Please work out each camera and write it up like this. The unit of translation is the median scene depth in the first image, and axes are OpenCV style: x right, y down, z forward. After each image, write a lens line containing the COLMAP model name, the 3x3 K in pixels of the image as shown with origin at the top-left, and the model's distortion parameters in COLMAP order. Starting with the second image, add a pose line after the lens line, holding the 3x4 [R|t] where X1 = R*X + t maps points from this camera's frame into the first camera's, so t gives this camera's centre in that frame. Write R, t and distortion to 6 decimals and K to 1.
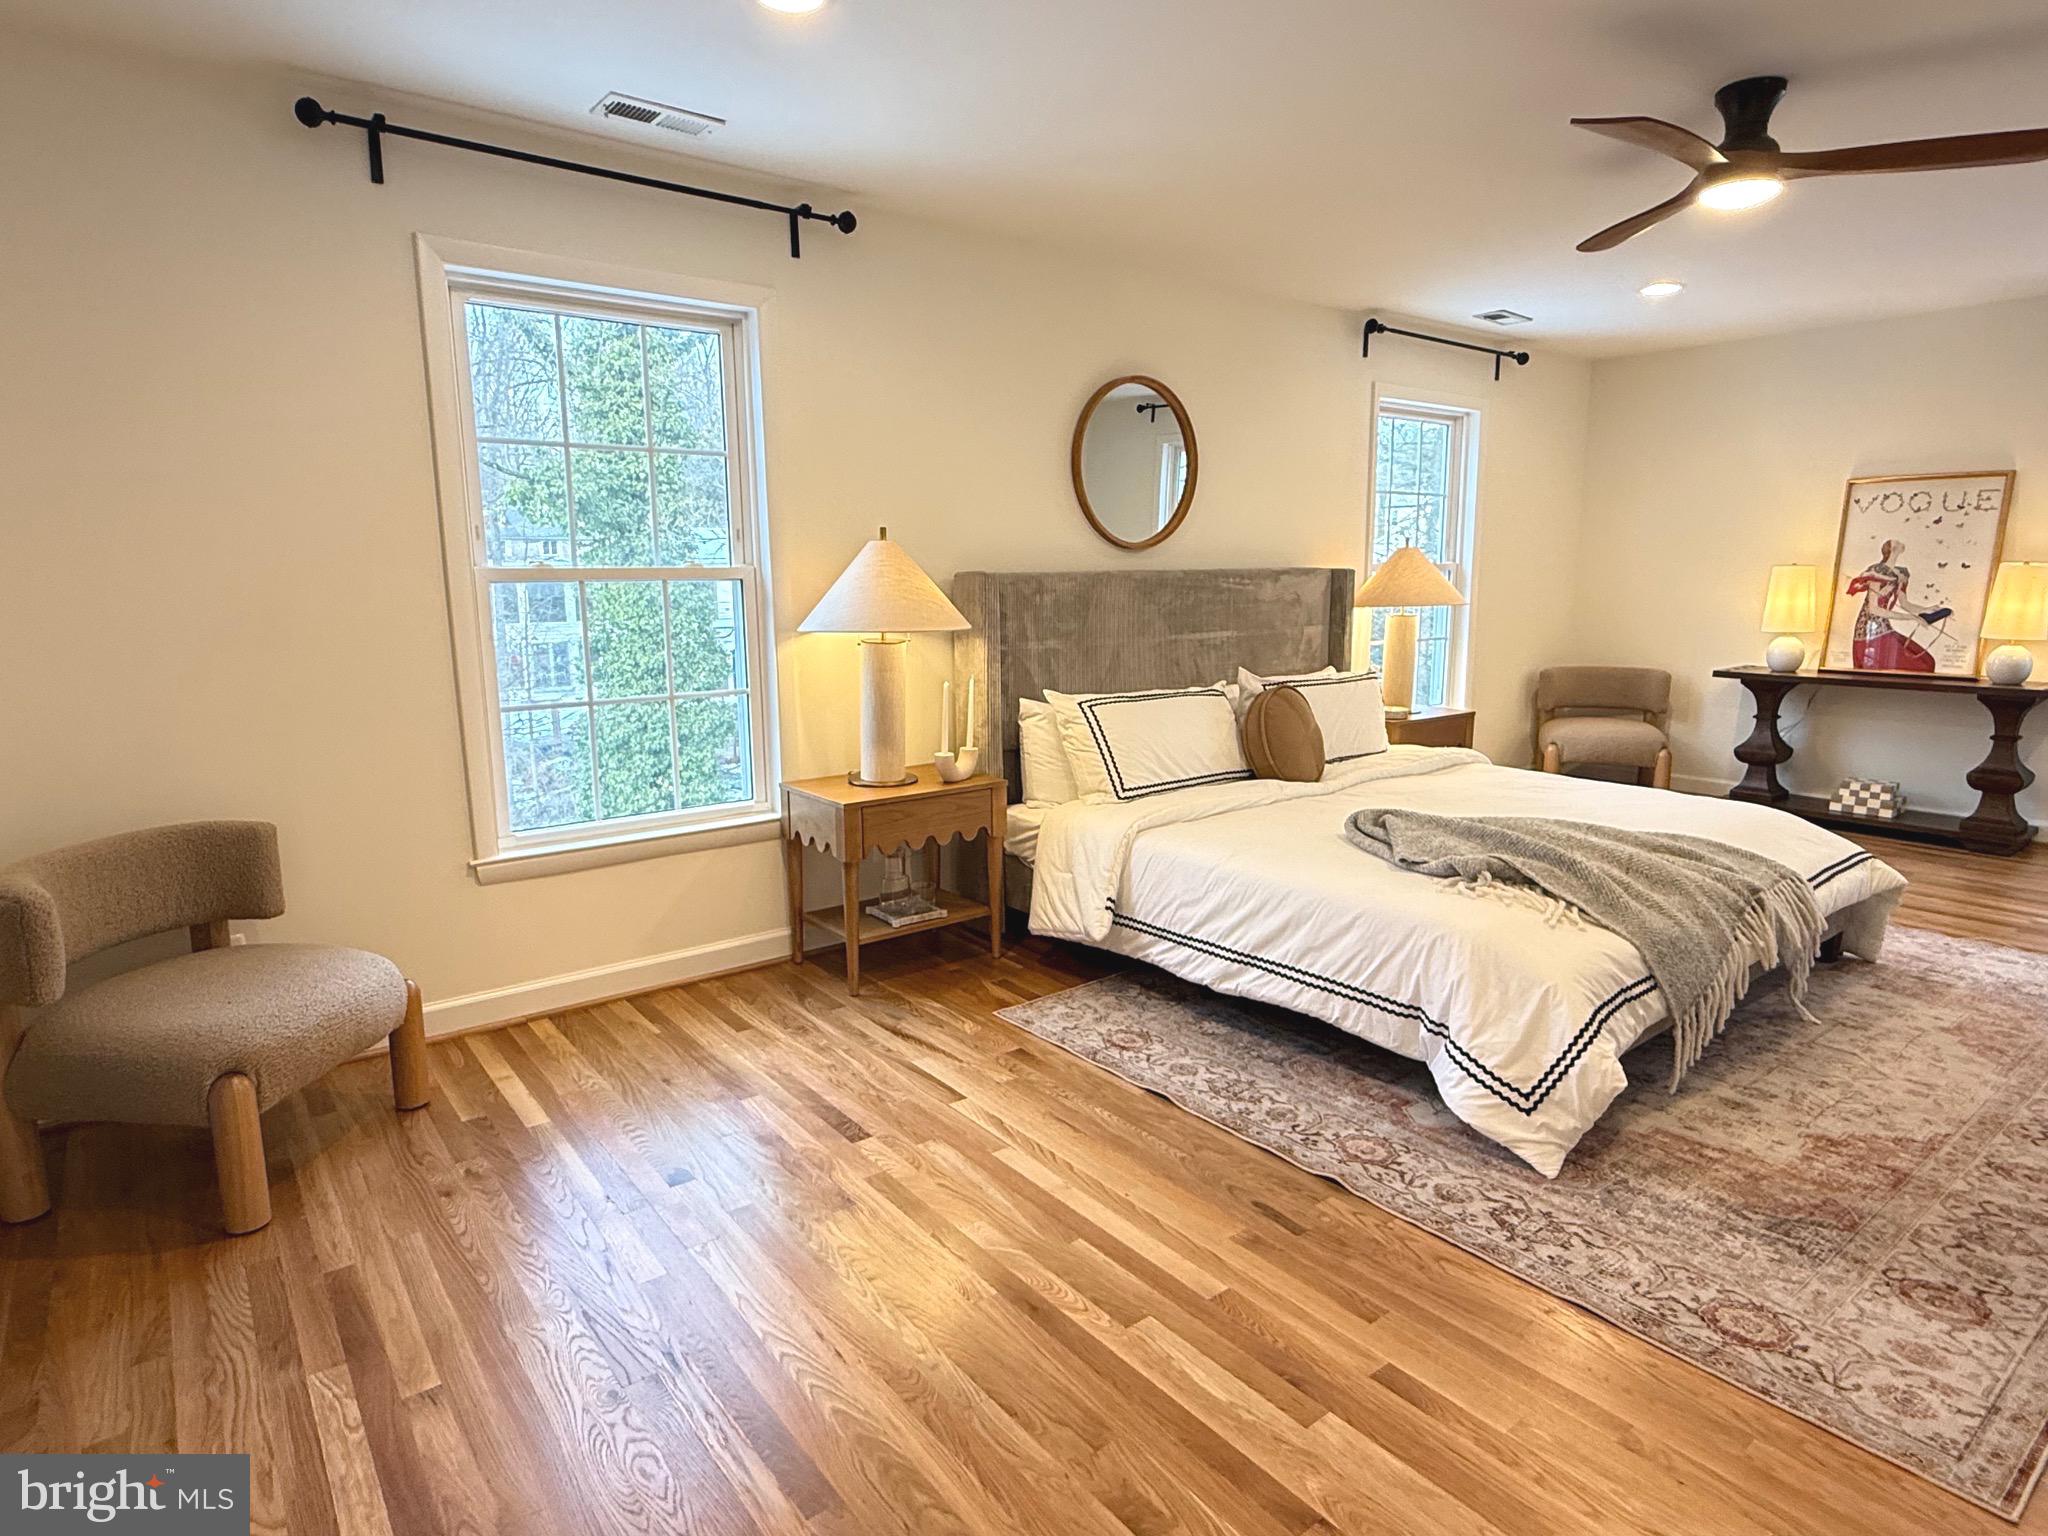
lens RADIAL K [[1148.6, 0, 1027.5], [0, 1148.6, 773.0], [0, 0, 1]] dist [0.003984, -0.000912]
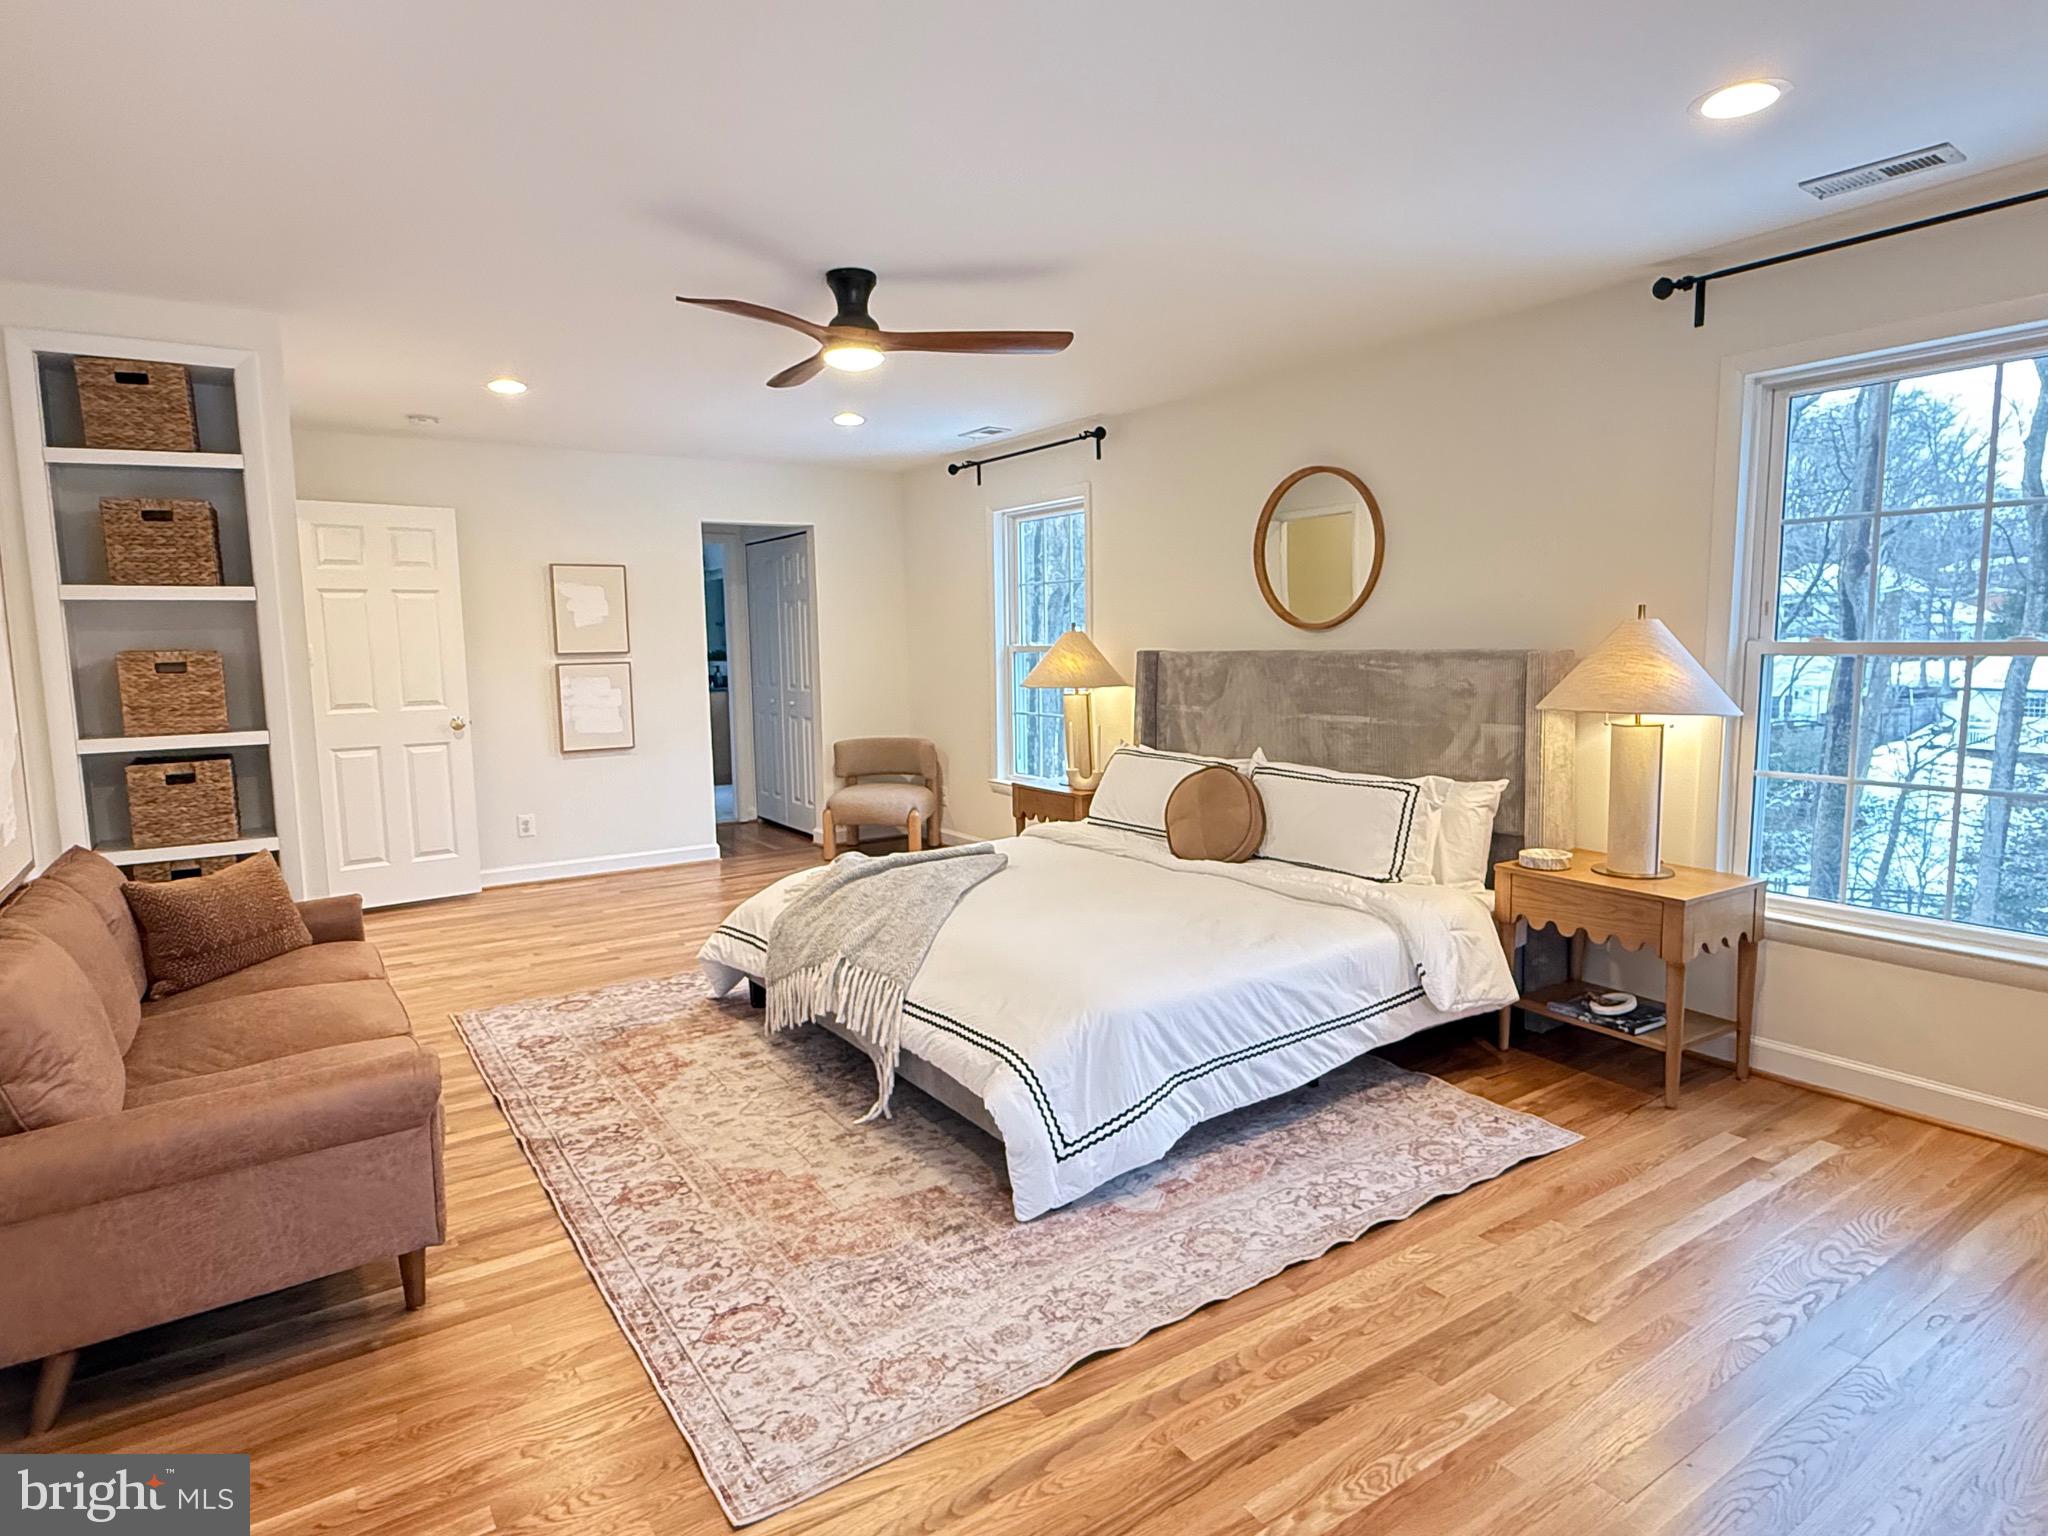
lens RADIAL K [[1148.6, 0, 1024.0], [0, 1148.6, 766.3], [0, 0, 1]] dist [0.003984, -0.000912]
pose [[-0.071048, 0.124392, -0.989686, 1.692457], [-0.156195, 0.978566, 0.134208, -0.252257], [0.985168, 0.164119, -0.050096, 1.190557]]
